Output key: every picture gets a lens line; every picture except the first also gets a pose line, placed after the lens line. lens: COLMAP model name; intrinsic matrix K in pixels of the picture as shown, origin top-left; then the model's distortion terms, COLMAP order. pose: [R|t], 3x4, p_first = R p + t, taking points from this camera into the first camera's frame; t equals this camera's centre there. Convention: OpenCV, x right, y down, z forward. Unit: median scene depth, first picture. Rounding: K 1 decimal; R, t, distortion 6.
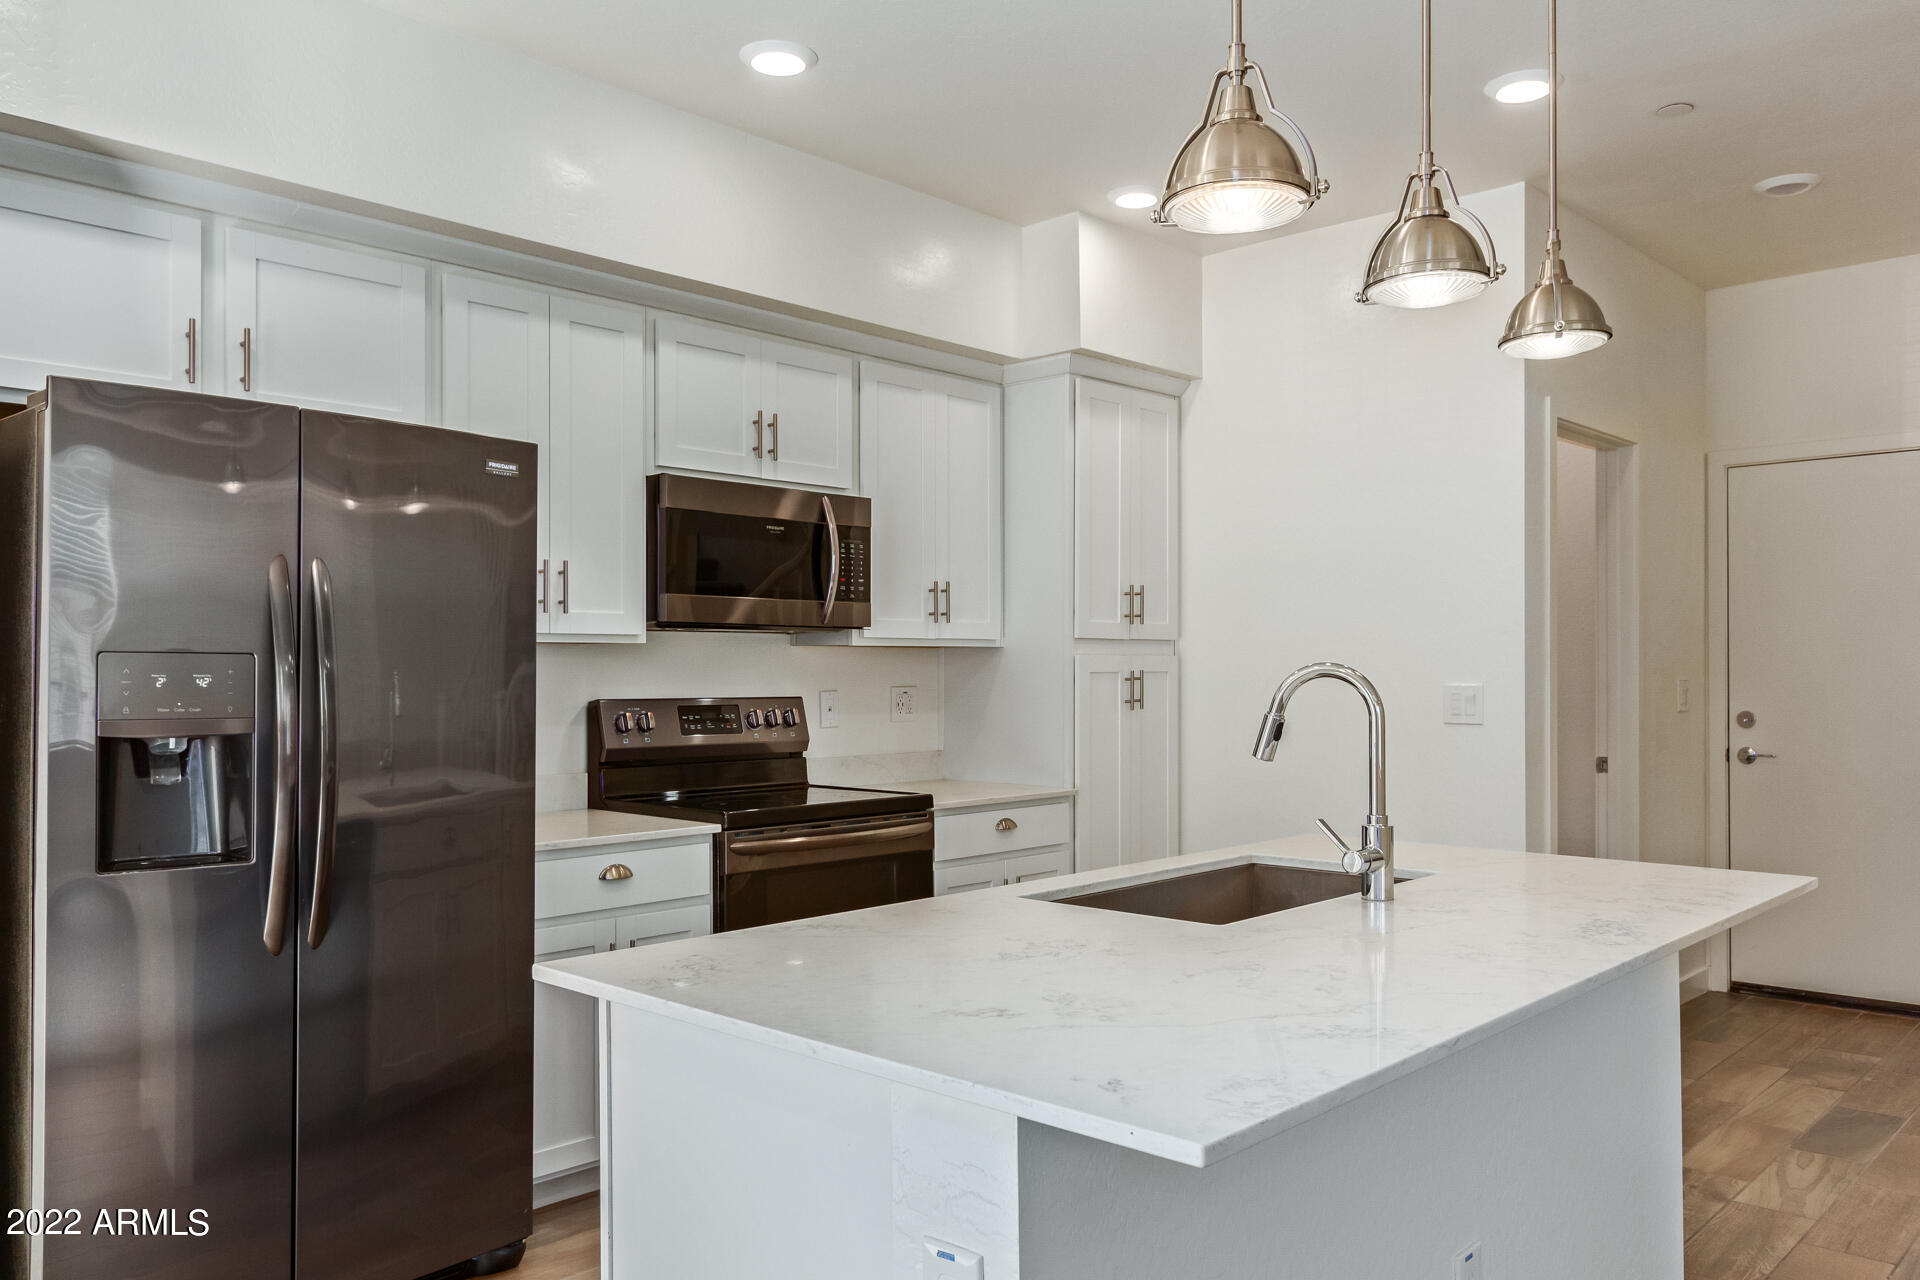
lens RADIAL K [[1455.1, 0, 956.2], [0, 1455.1, 671.7], [0, 0, 1]] dist [0.005065, -0.000706]
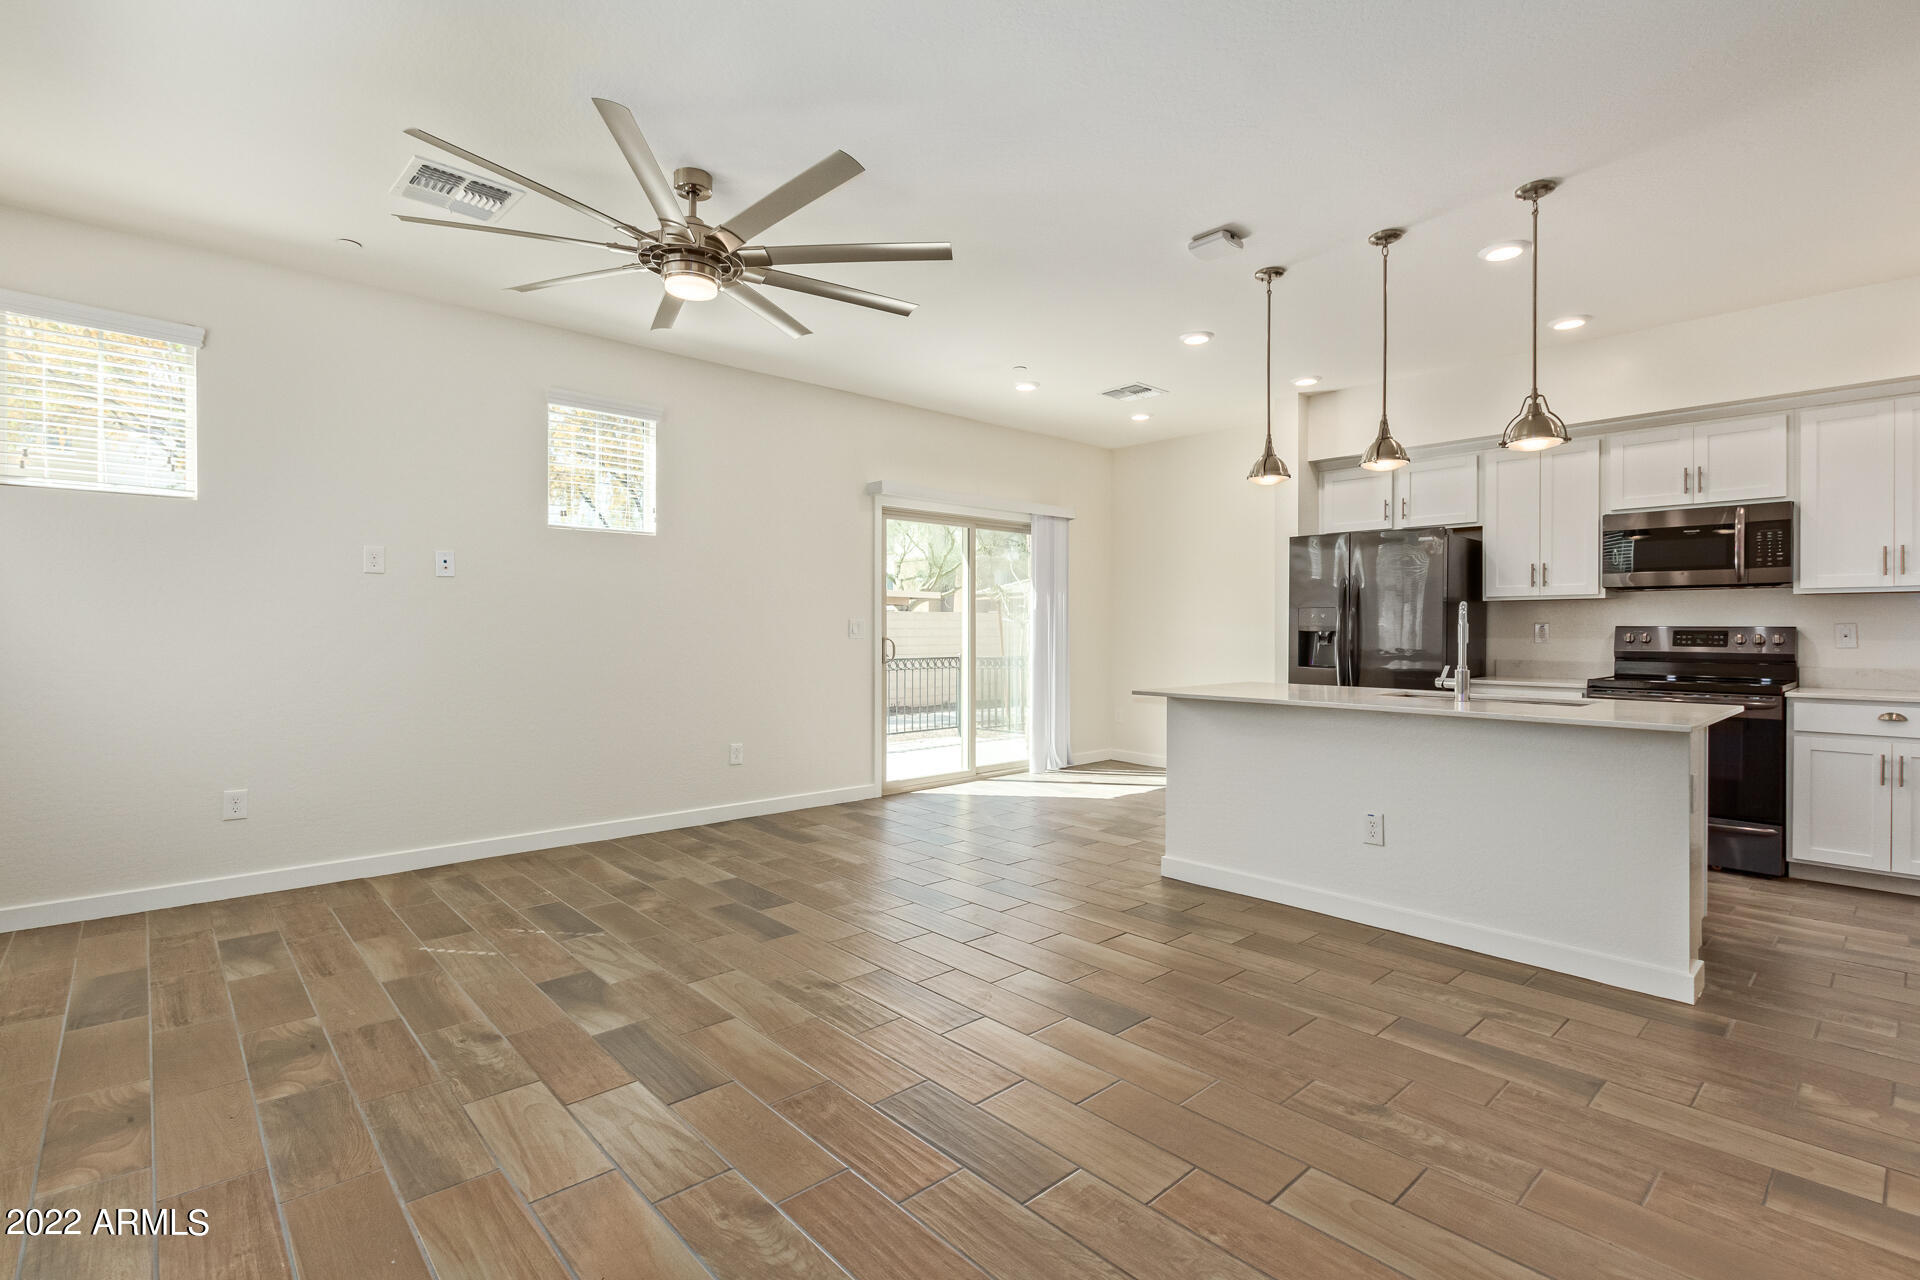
lens RADIAL K [[896.9, 0, 951.4], [0, 896.9, 629.4], [0, 0, 1]] dist [0.003148, -0.004959]
pose [[-0.082067, 0.004386, -0.996617, 1.042585], [-0.003793, 0.999982, 0.004713, 0.020927], [0.996620, 0.004167, -0.082049, 0.177478]]
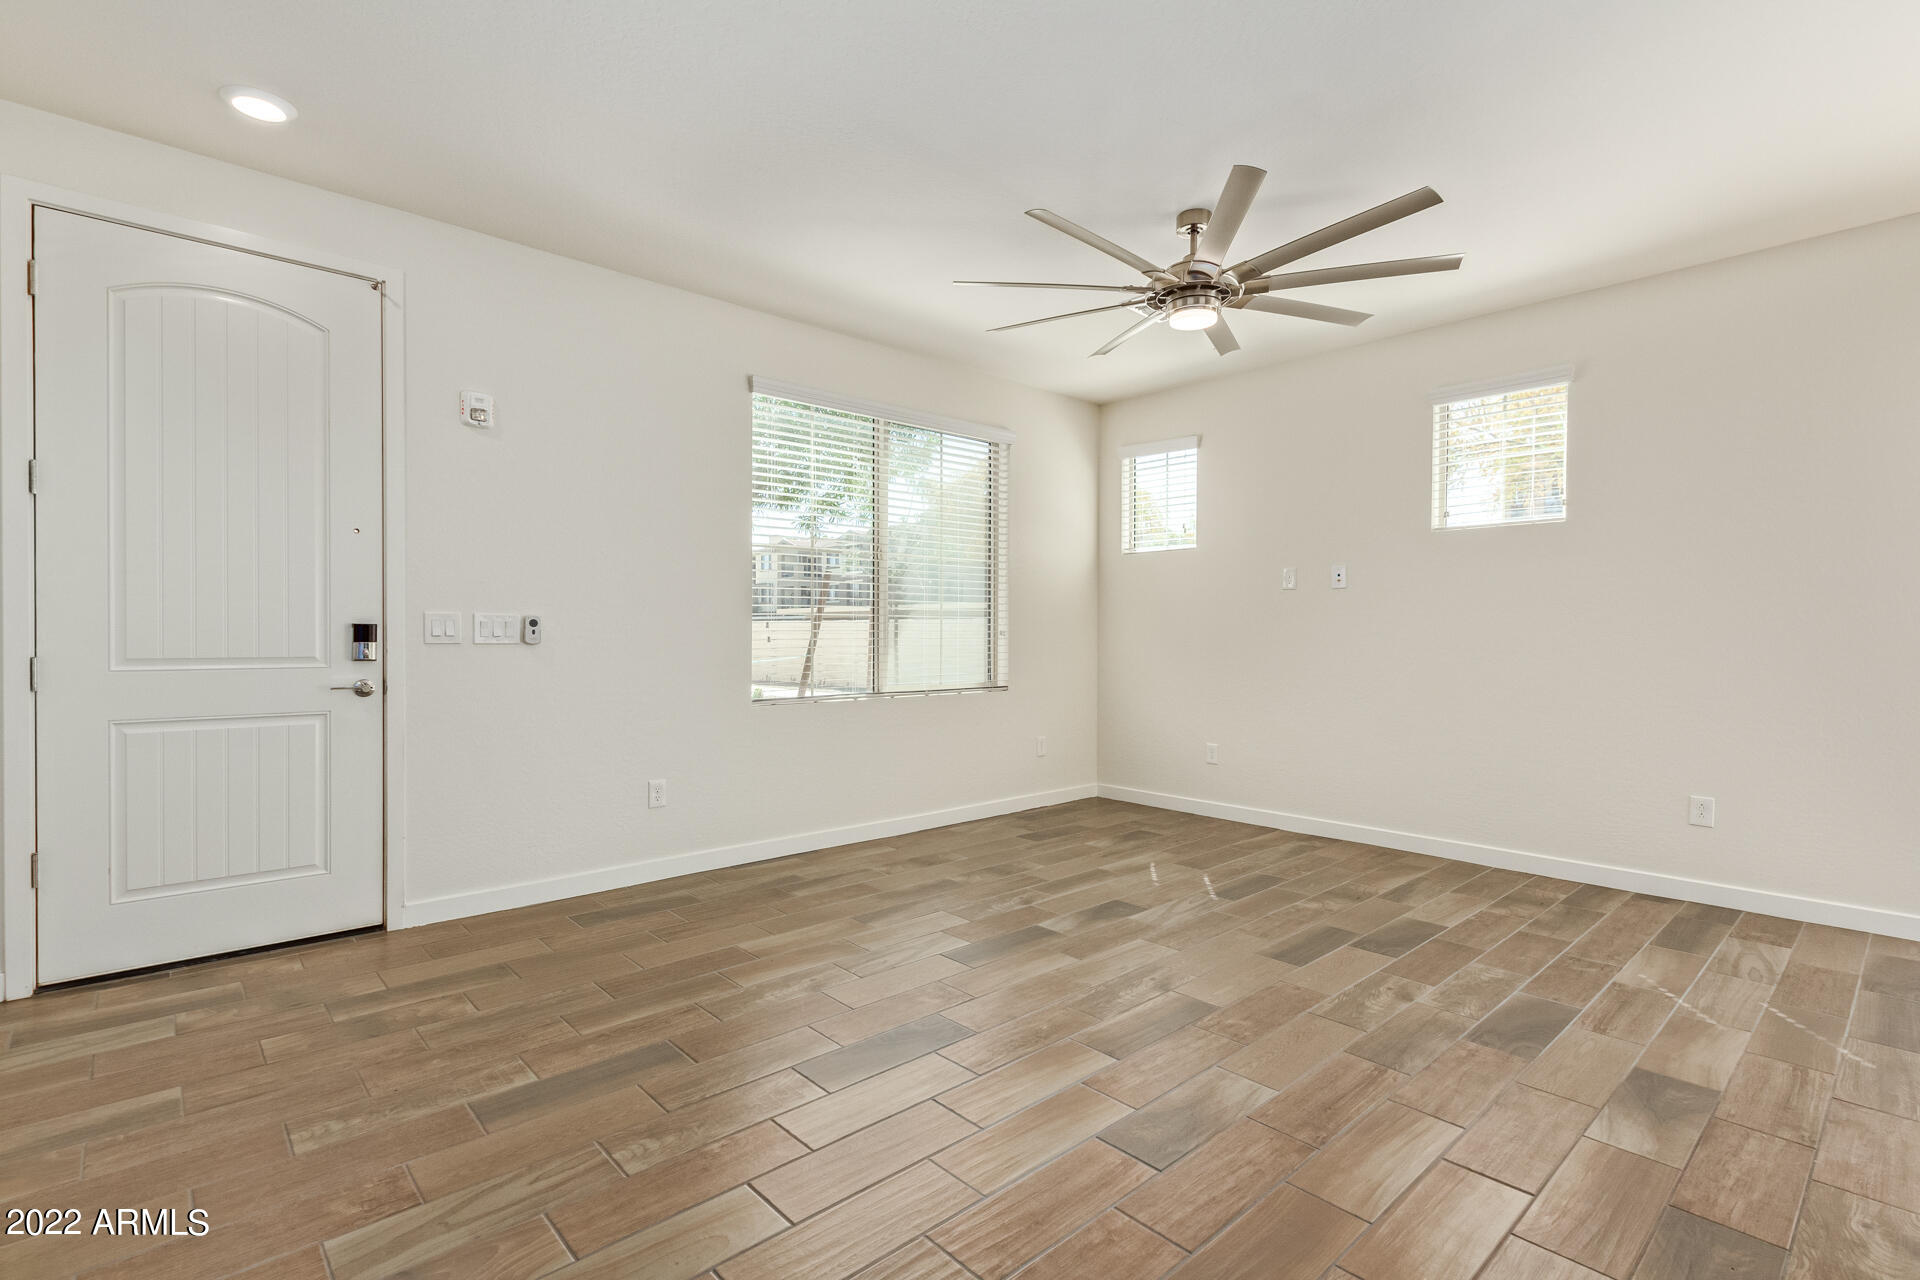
lens RADIAL K [[875.2, 0, 951.5], [0, 875.2, 641.7], [0, 0, 1]] dist [0.004434, -0.000206]
pose [[-0.996641, -0.000629, 0.081893, 0.456413], [0.000132, 0.999957, 0.009281, 0.026949], [-0.081895, 0.009261, -0.996598, 0.723865]]
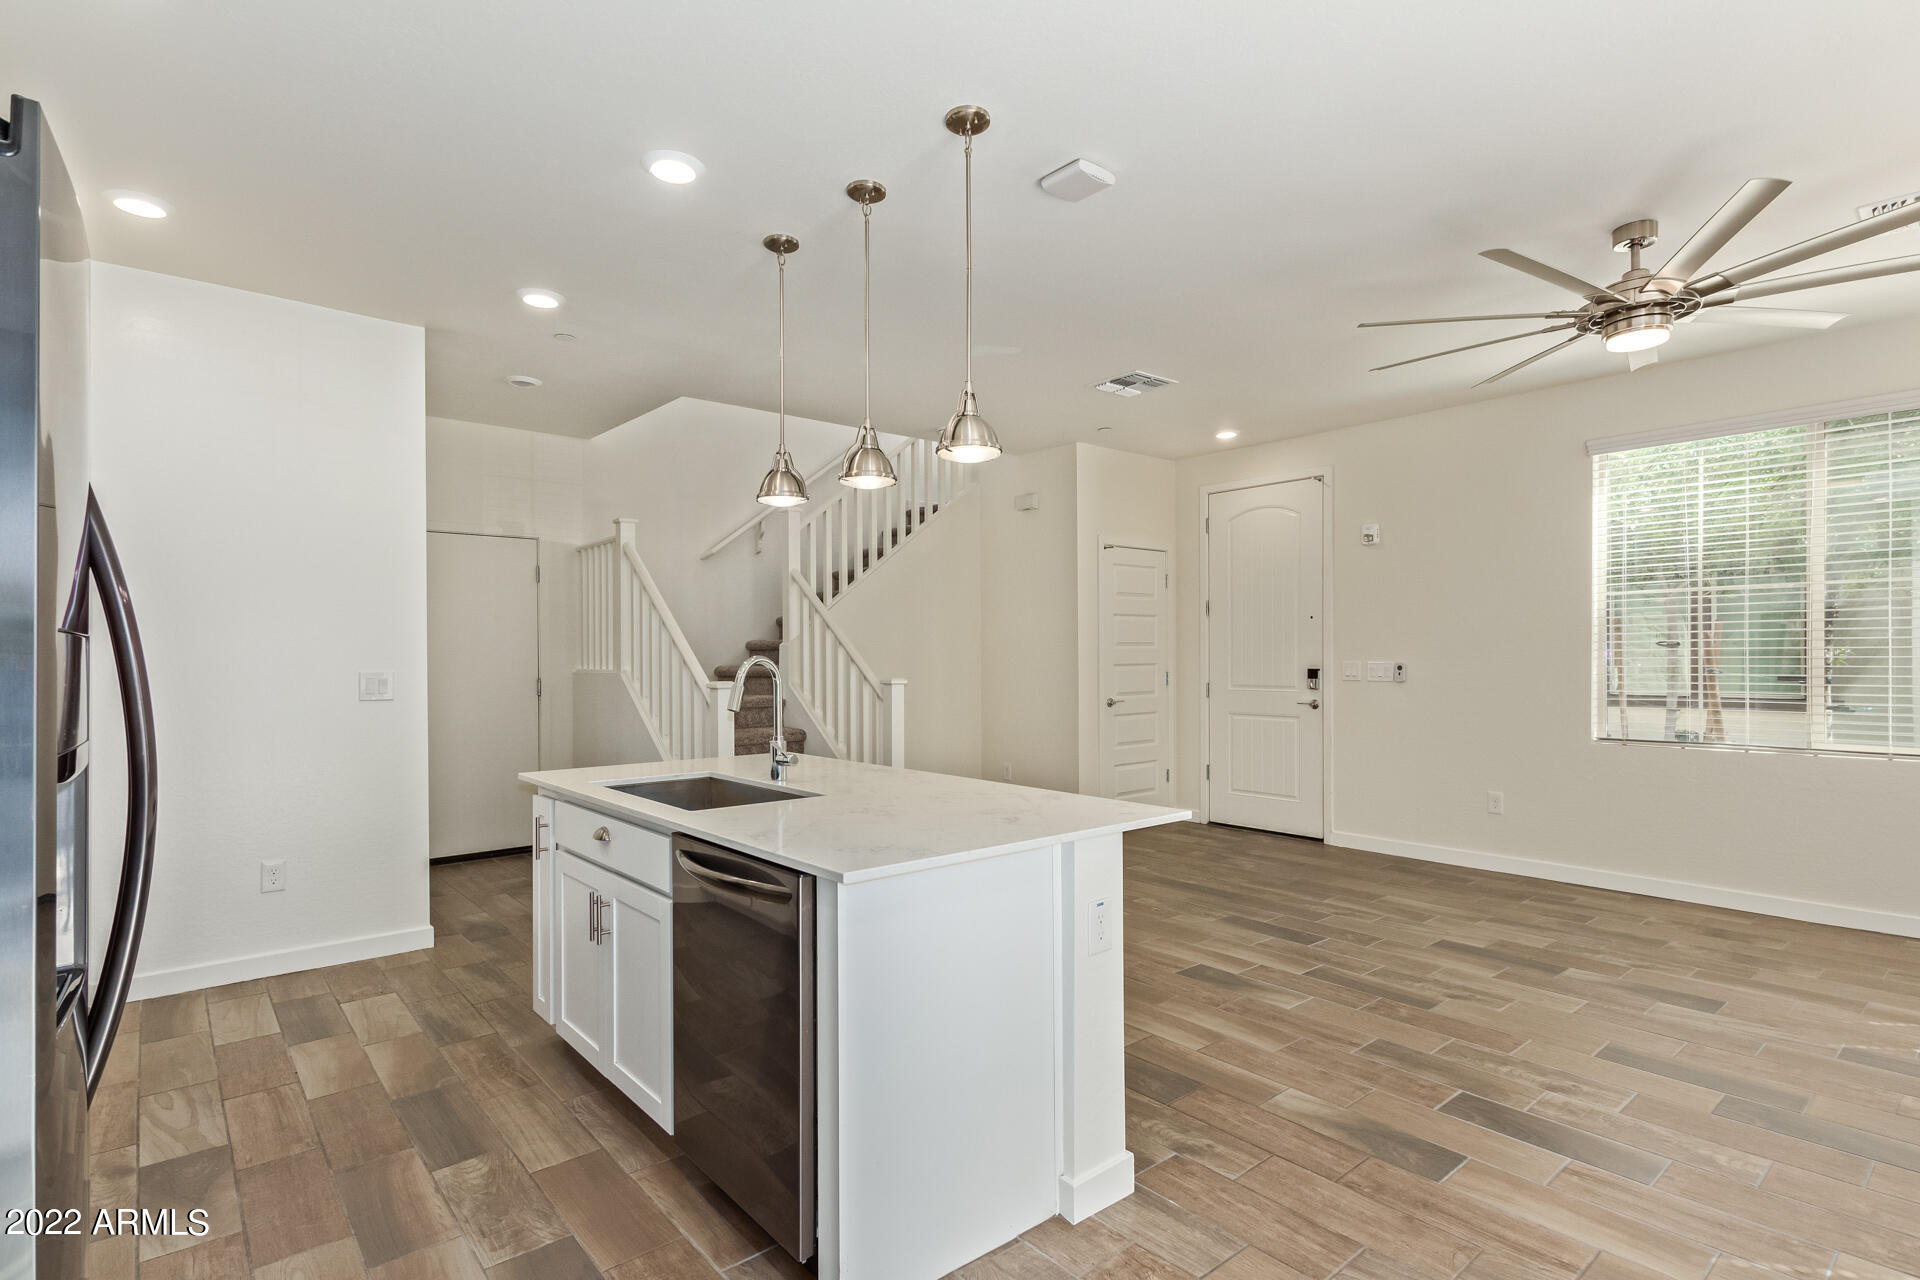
lens RADIAL K [[943.9, 0, 995.4], [0, 943.9, 657.7], [0, 0, 1]] dist [0.009228, 0.000451]
pose [[0.079863, 0.002845, 0.996802, -0.533558], [0.004280, 0.999986, -0.003197, 0.002634], [-0.996797, 0.004522, 0.079850, 0.367094]]
